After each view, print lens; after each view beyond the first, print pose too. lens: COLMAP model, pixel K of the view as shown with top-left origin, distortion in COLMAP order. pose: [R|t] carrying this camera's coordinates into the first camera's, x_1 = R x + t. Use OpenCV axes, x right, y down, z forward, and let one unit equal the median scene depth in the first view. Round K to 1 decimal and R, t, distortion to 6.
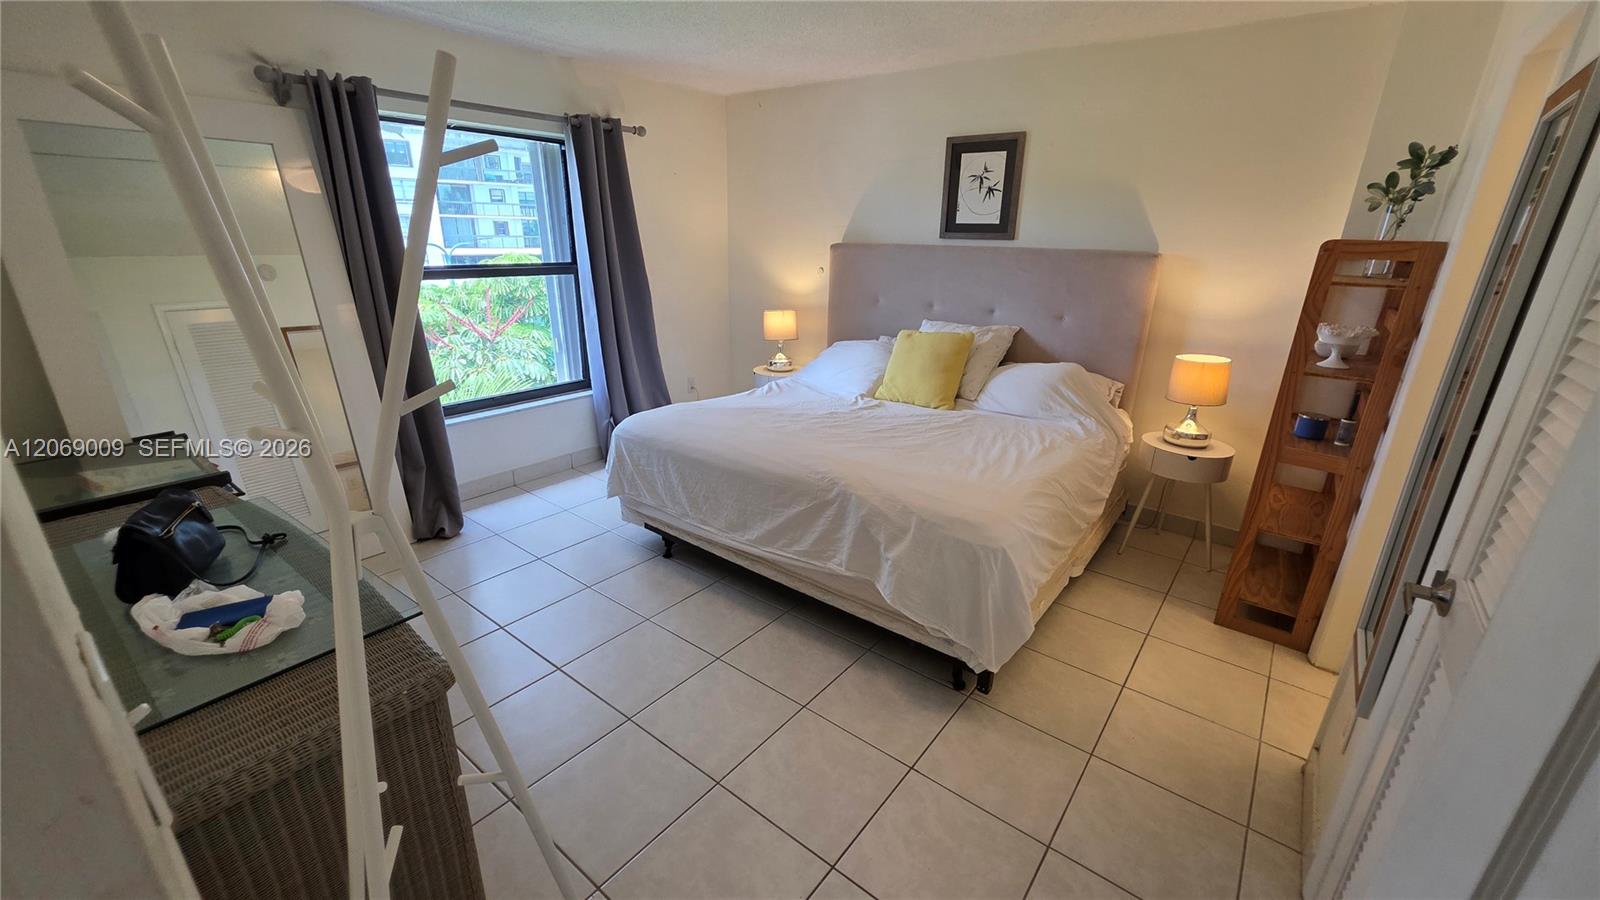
lens RADIAL K [[636.9, 0, 804.2], [0, 636.9, 451.7], [0, 0, 1]] dist [0.002193, 0.000929]
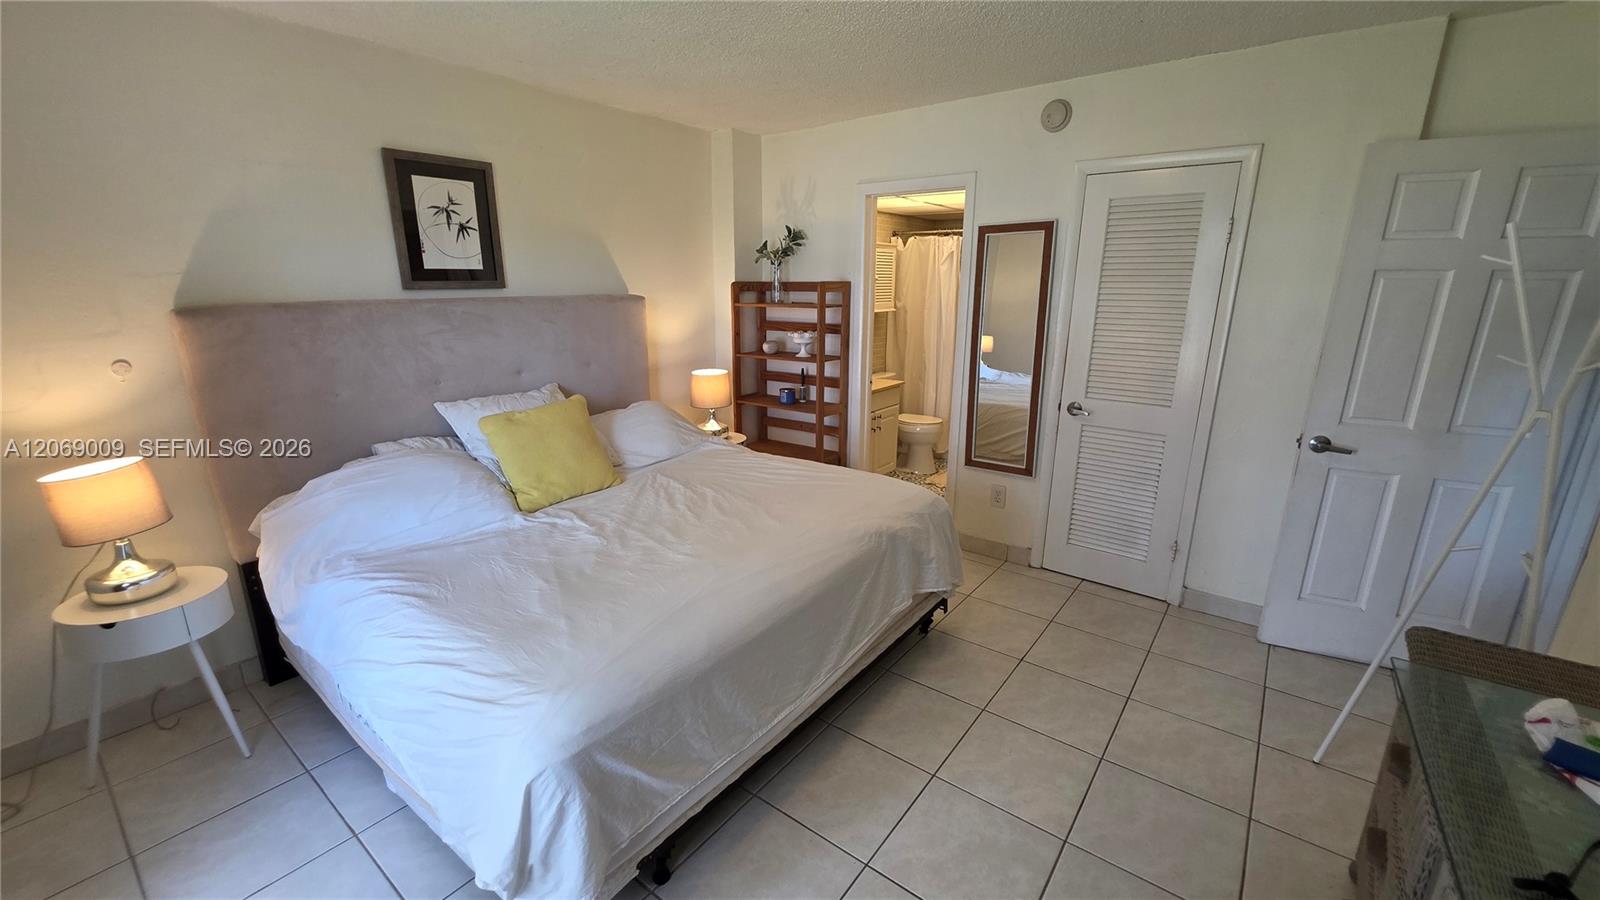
lens RADIAL K [[636.9, 0, 800.8], [0, 636.9, 448.6], [0, 0, 1]] dist [0.002193, 0.000929]
pose [[0.003578, -0.278111, 0.960542, -0.689270], [0.328519, 0.907561, 0.261548, -0.294199], [-0.944491, 0.314621, 0.094612, 0.784059]]
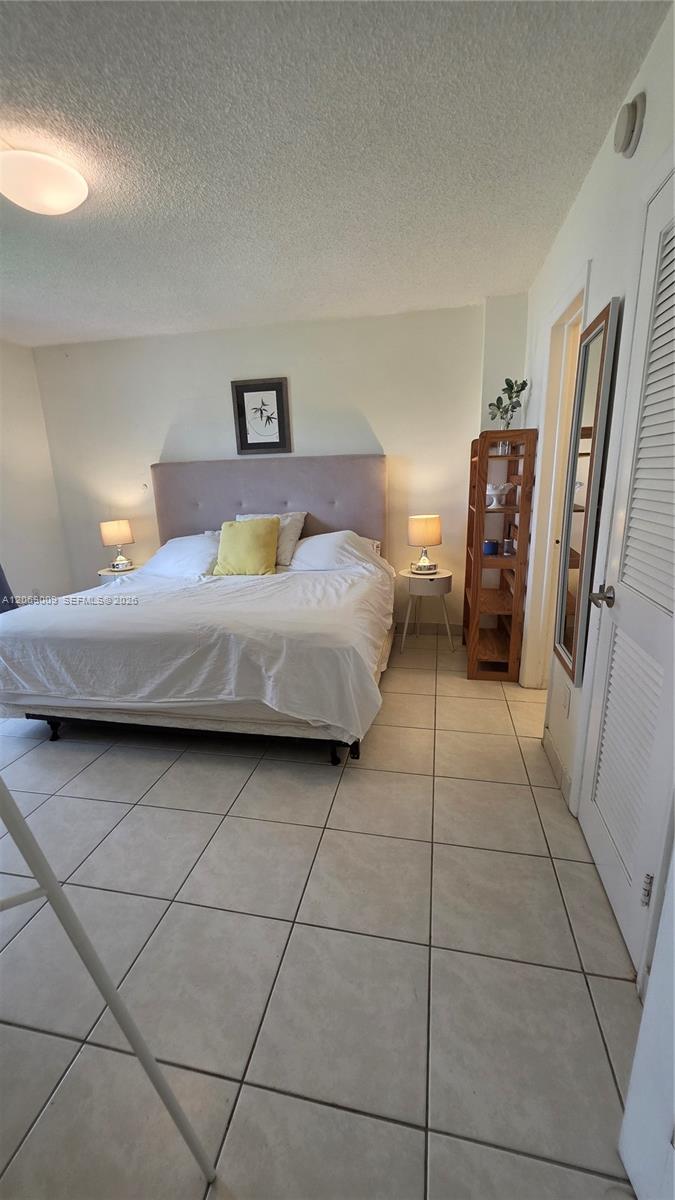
lens RADIAL K [[477.7, 0, 336.3], [0, 477.7, 598.1], [0, 0, 1]] dist [0.002193, 0.000929]
pose [[0.896807, -0.159608, 0.412629, -0.089208], [0.192842, 0.980419, -0.039887, 0.058215], [-0.398183, 0.115343, 0.910026, 0.043888]]
